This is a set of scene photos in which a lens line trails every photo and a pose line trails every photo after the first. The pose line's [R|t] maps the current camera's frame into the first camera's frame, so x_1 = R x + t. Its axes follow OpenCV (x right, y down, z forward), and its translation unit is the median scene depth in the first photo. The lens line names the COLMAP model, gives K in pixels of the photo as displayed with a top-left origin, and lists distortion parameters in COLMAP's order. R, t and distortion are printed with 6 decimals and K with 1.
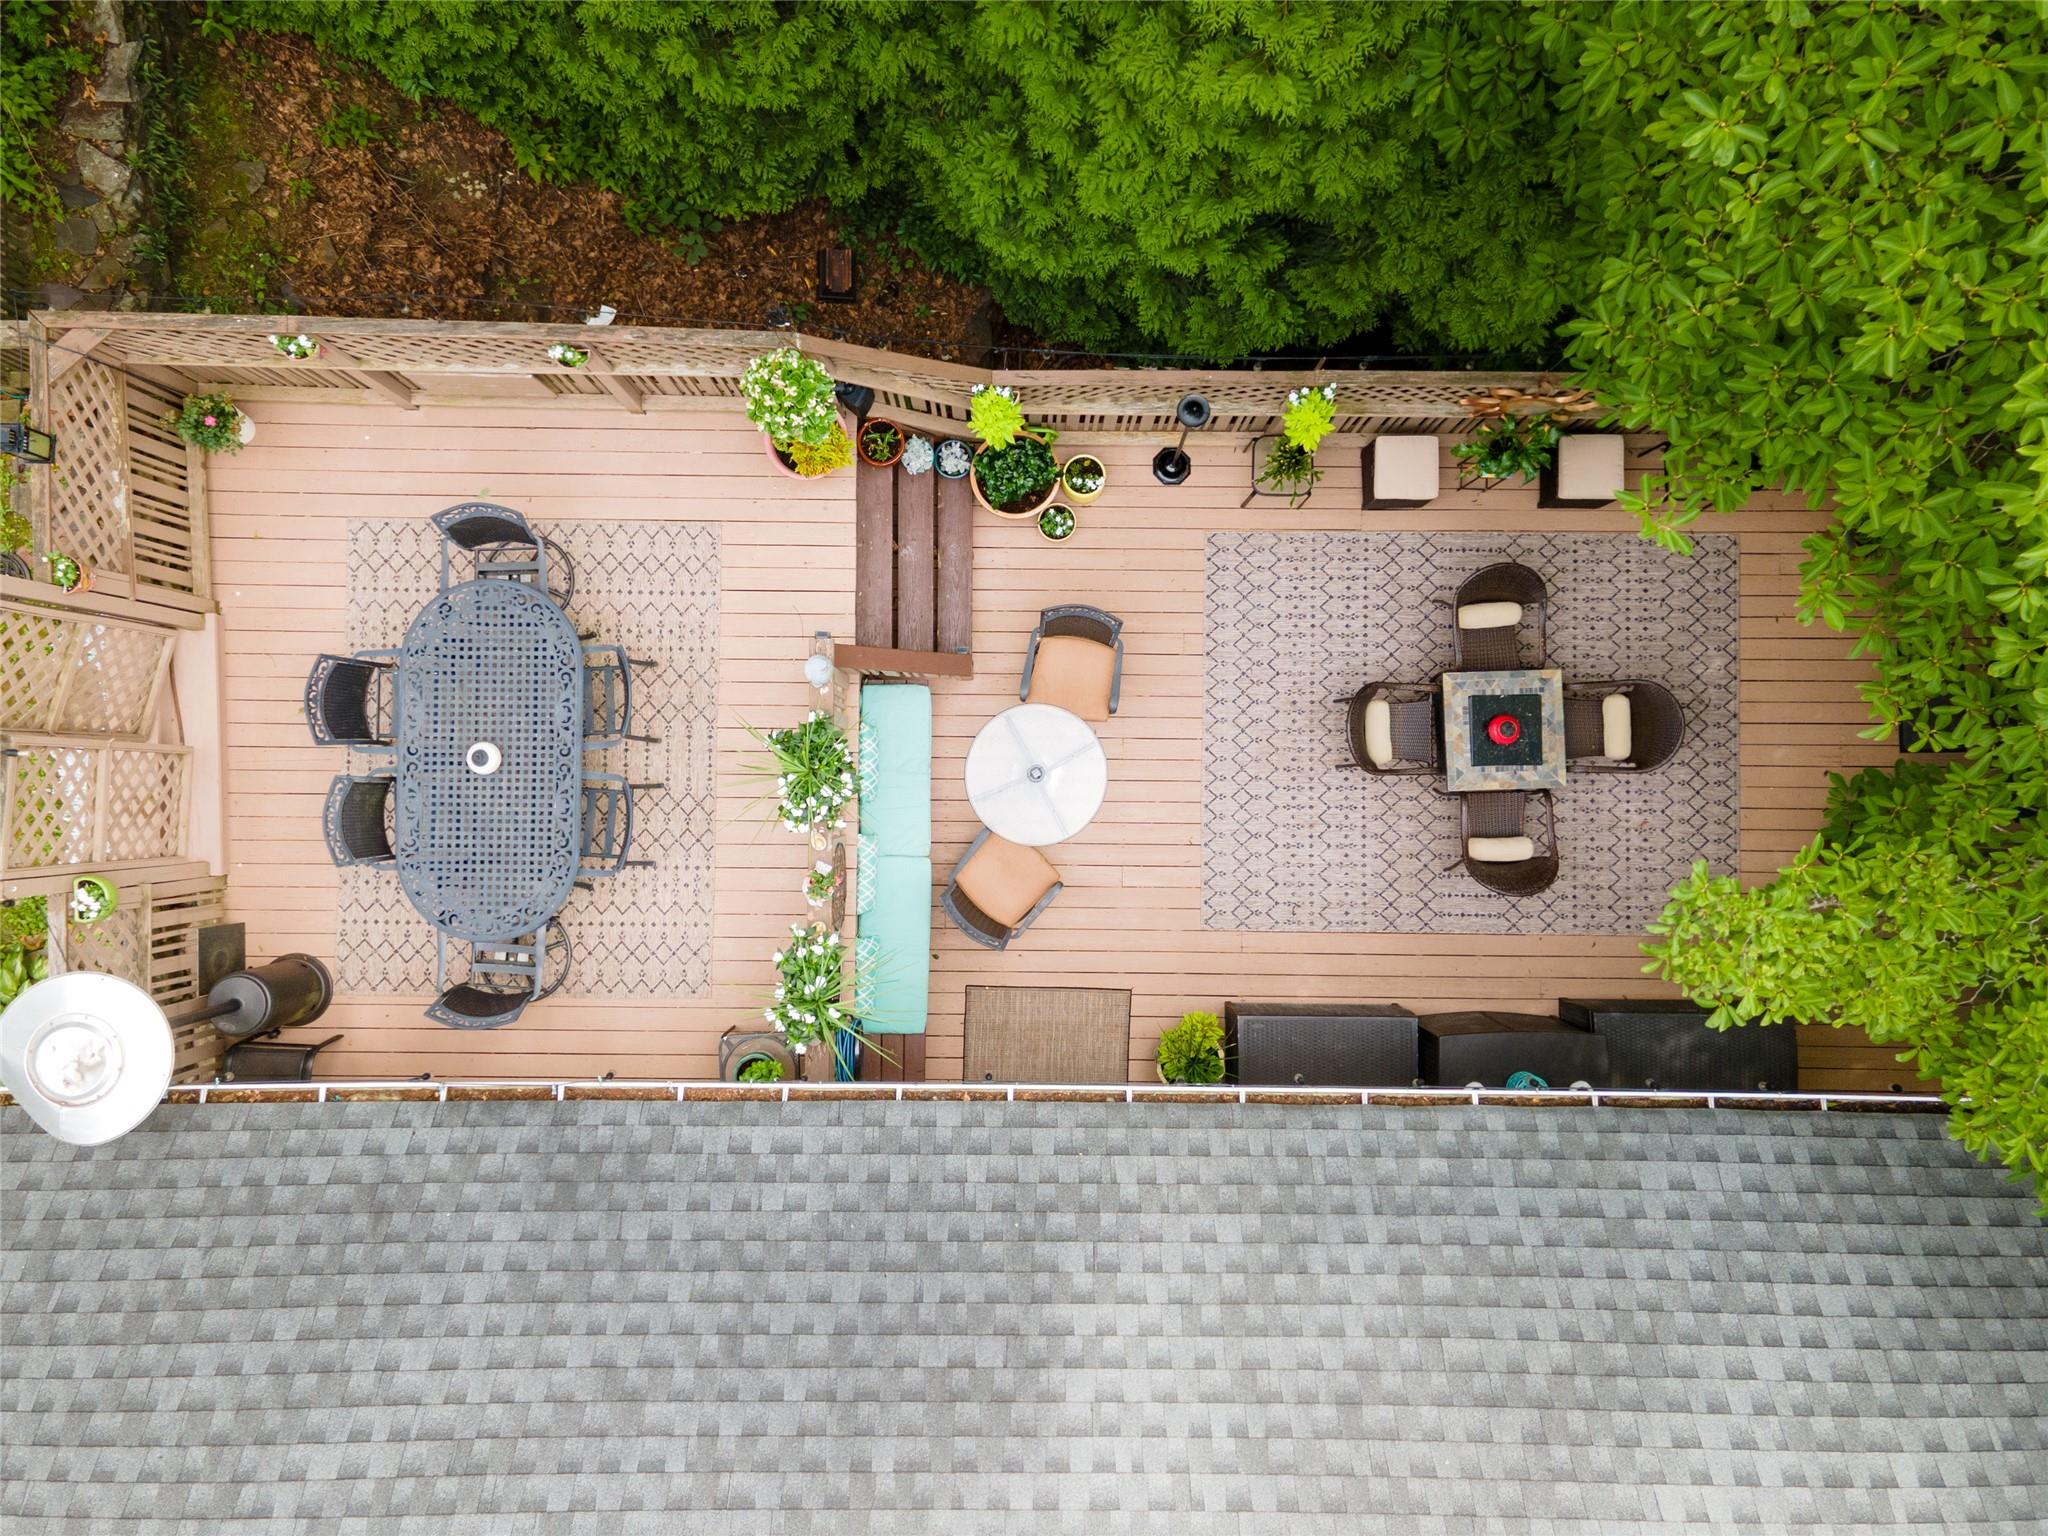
lens RADIAL K [[1476.3, 0, 1013.9], [0, 1476.3, 769.2], [0, 0, 1]] dist [0.044366, 0.016112]
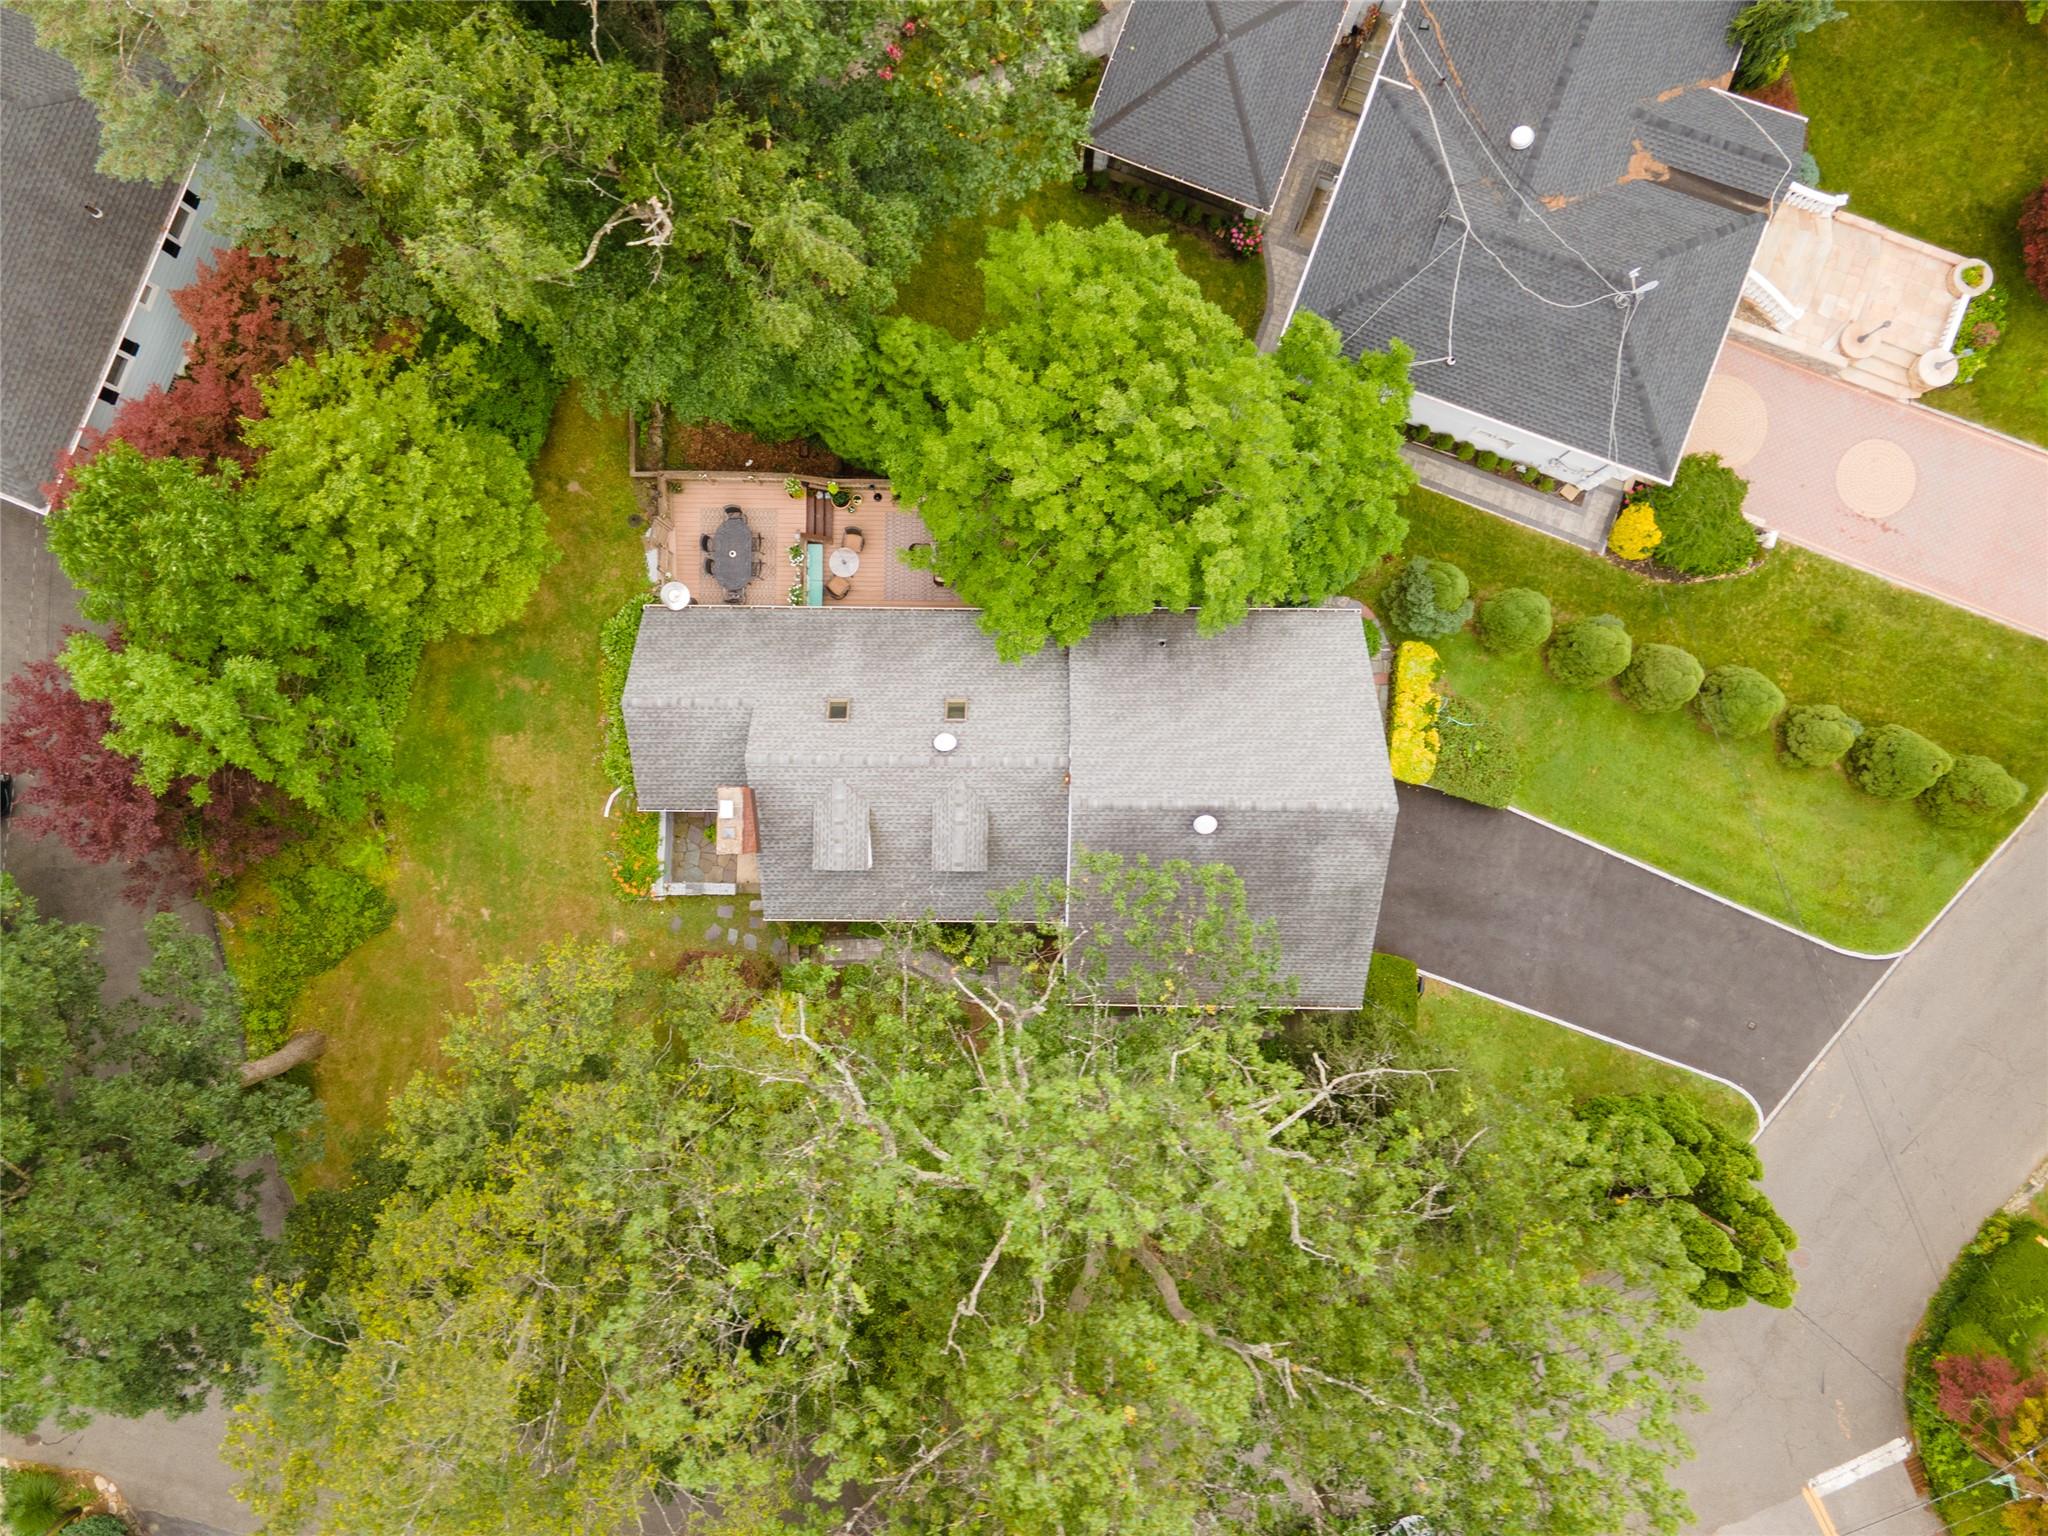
lens RADIAL K [[1476.3, 0, 1030.5], [0, 1476.3, 769.0], [0, 0, 1]] dist [0.044366, 0.016112]
pose [[0.999953, 0.001765, 0.009499, 0.585864], [-0.001758, 0.999998, -0.000656, 0.690022], [-0.009500, 0.000639, 0.999955, -3.869989]]
